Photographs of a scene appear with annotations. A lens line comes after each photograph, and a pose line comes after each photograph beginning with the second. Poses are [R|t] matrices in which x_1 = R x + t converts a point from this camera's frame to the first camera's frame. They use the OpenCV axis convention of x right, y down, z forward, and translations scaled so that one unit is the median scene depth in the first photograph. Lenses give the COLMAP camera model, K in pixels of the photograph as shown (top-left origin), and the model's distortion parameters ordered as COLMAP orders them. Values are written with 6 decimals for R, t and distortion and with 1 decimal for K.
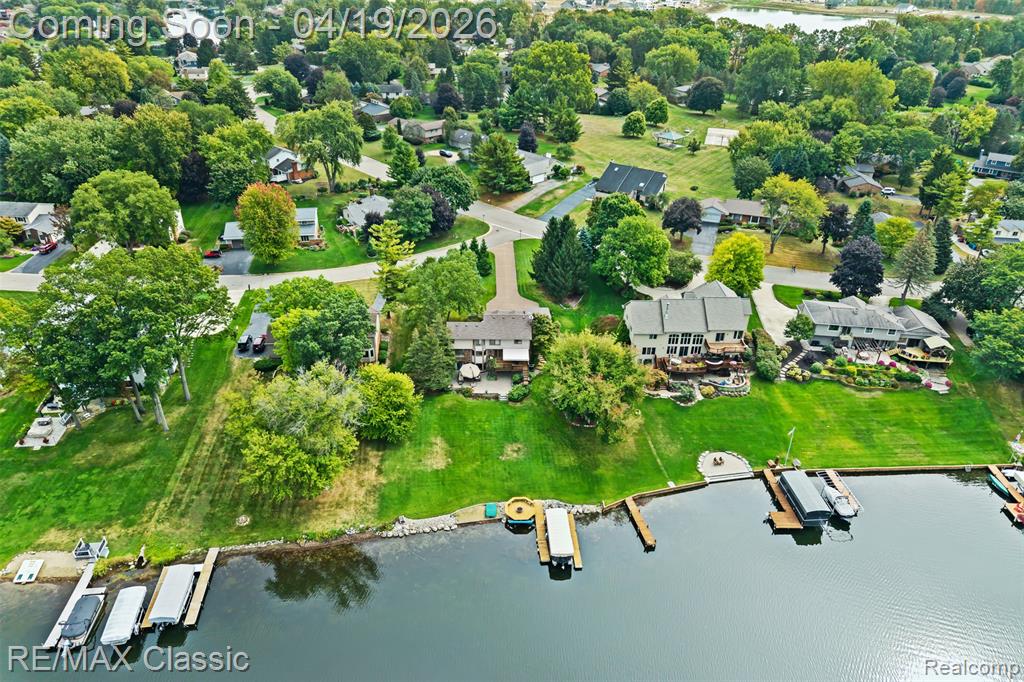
lens RADIAL K [[691.0, 0, 512.0], [0, 691.0, 341.0], [0, 0, 1]] dist [0.015234, 0.001613]
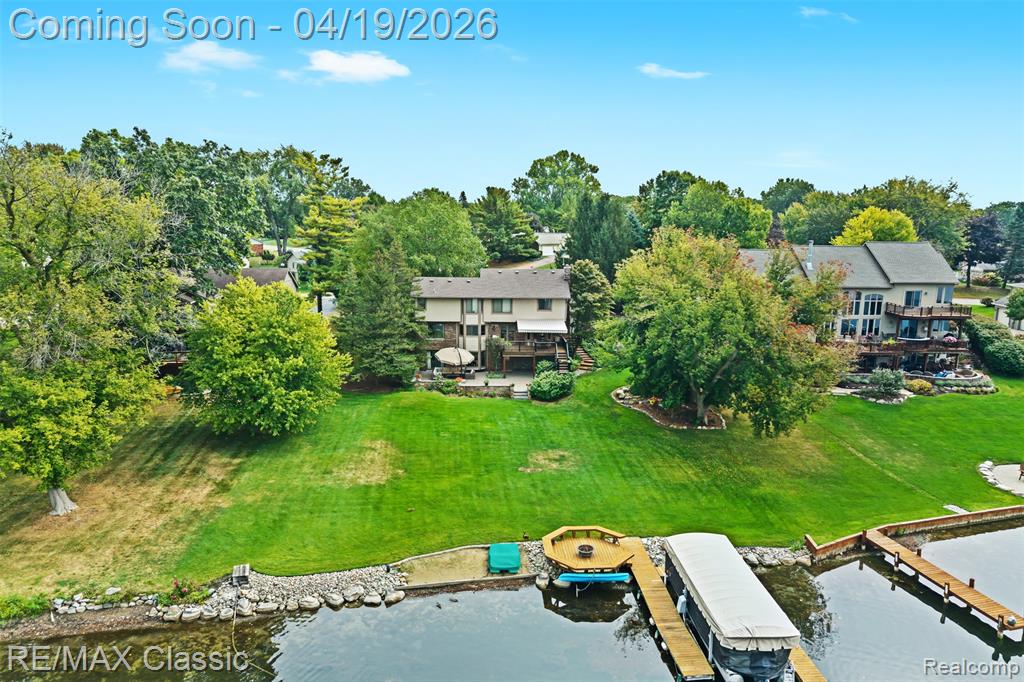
lens RADIAL K [[693.8, 0, 512.0], [0, 693.8, 341.0], [0, 0, 1]] dist [-0.001743, 0.001443]
pose [[0.999886, -0.009967, 0.011384, -0.026412], [0.013245, 0.940305, -0.340076, 0.238658], [-0.007315, 0.340188, 0.940329, 0.572605]]
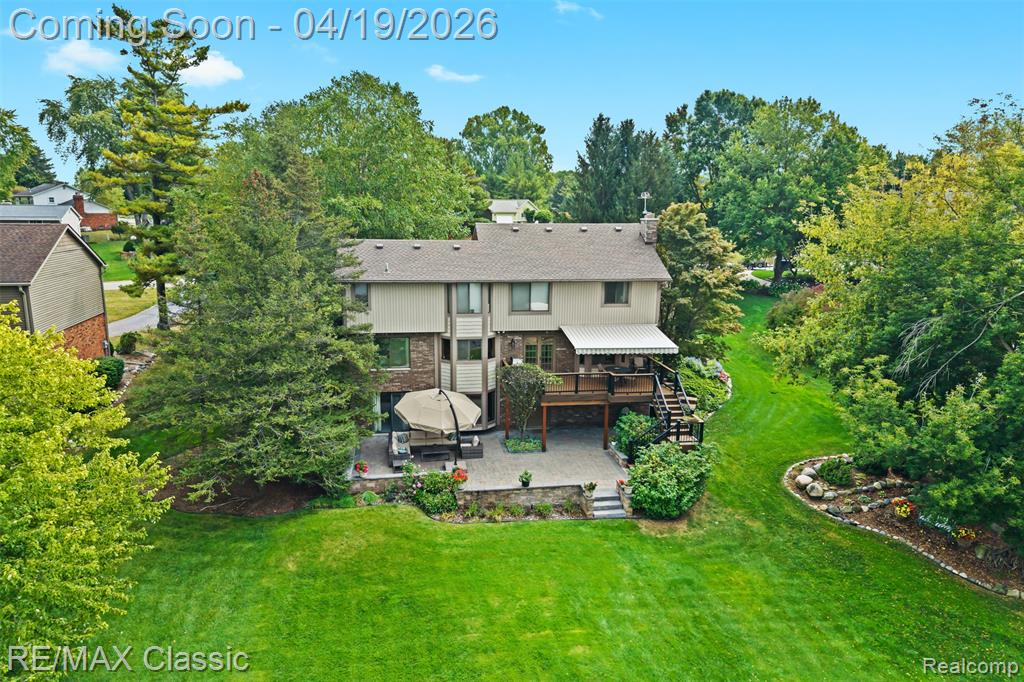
lens RADIAL K [[691.0, 0, 512.0], [0, 691.0, 341.0], [0, 0, 1]] dist [0.015234, 0.001613]
pose [[0.990604, -0.032875, 0.132755, -0.075359], [0.073257, 0.947231, -0.312070, 0.109419], [-0.115490, 0.318863, 0.940738, 0.869368]]
